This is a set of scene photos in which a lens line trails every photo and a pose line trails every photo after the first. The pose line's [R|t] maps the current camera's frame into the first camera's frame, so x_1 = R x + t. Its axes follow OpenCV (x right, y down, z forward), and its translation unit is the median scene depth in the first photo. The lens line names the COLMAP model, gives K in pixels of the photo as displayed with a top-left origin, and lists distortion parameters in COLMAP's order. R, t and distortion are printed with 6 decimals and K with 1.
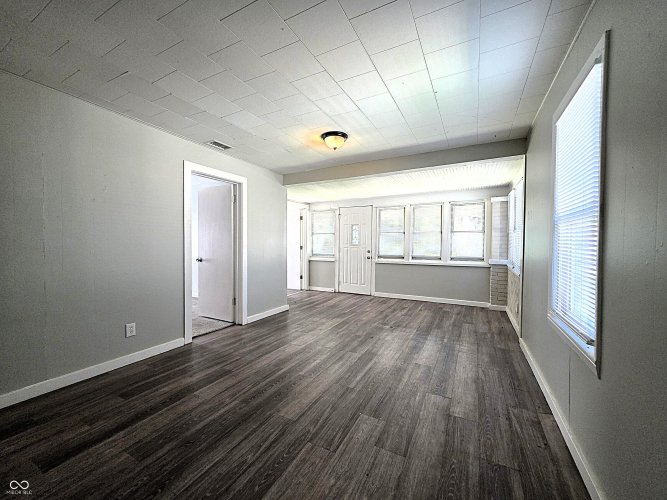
lens RADIAL K [[270.5, 0, 327.5], [0, 270.5, 247.9], [0, 0, 1]] dist [-0.003334, -0.000014]
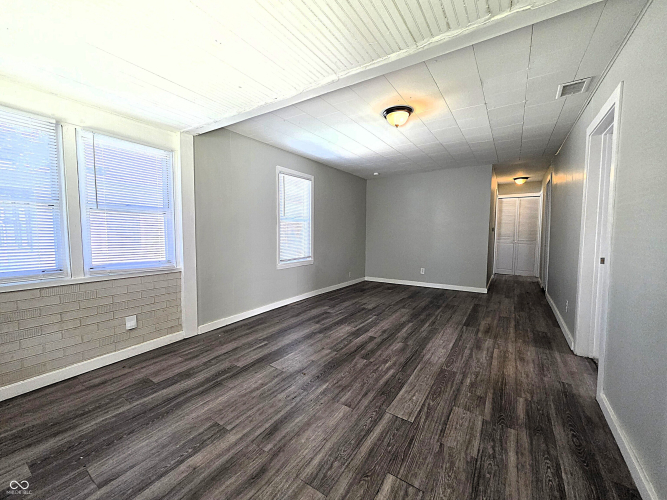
lens RADIAL K [[270.5, 0, 327.5], [0, 270.5, 247.9], [0, 0, 1]] dist [-0.003334, -0.000014]
pose [[-0.995113, -0.010632, 0.098170, 0.171106], [-0.002269, 0.996386, 0.084910, -0.036723], [-0.098718, 0.084273, -0.991541, 2.033424]]
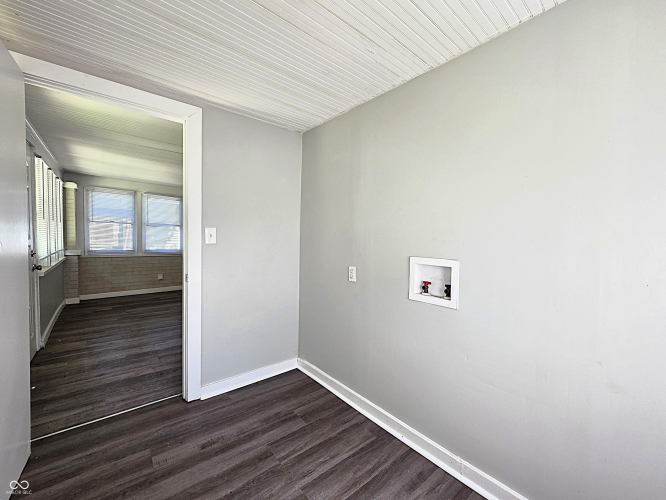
lens RADIAL K [[270.1, 0, 327.0], [0, 270.1, 247.9], [0, 0, 1]] dist [-0.003334, -0.000014]
pose [[-0.929600, -0.043974, 0.365938, -0.931802], [-0.021077, 0.997575, 0.066334, -0.079682], [-0.367968, 0.053951, -0.928272, 2.600176]]
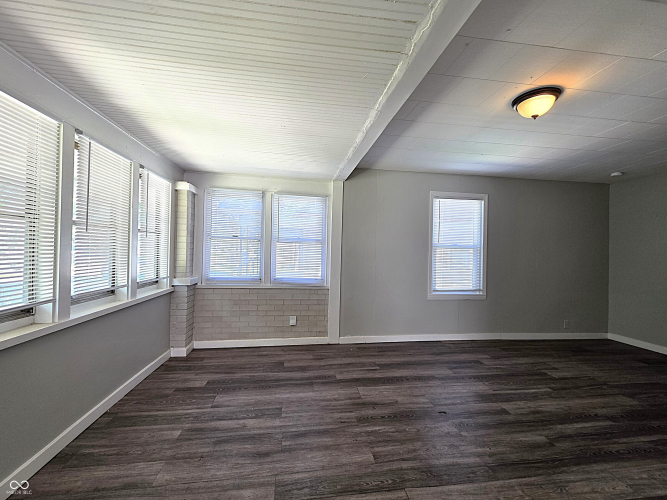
lens RADIAL K [[270.5, 0, 327.5], [0, 270.5, 247.9], [0, 0, 1]] dist [-0.003334, -0.000014]
pose [[-0.586325, -0.001525, 0.810074, -0.214603], [-0.003459, 0.999994, -0.000622, -0.054722], [-0.810068, -0.003167, -0.586327, 1.850733]]
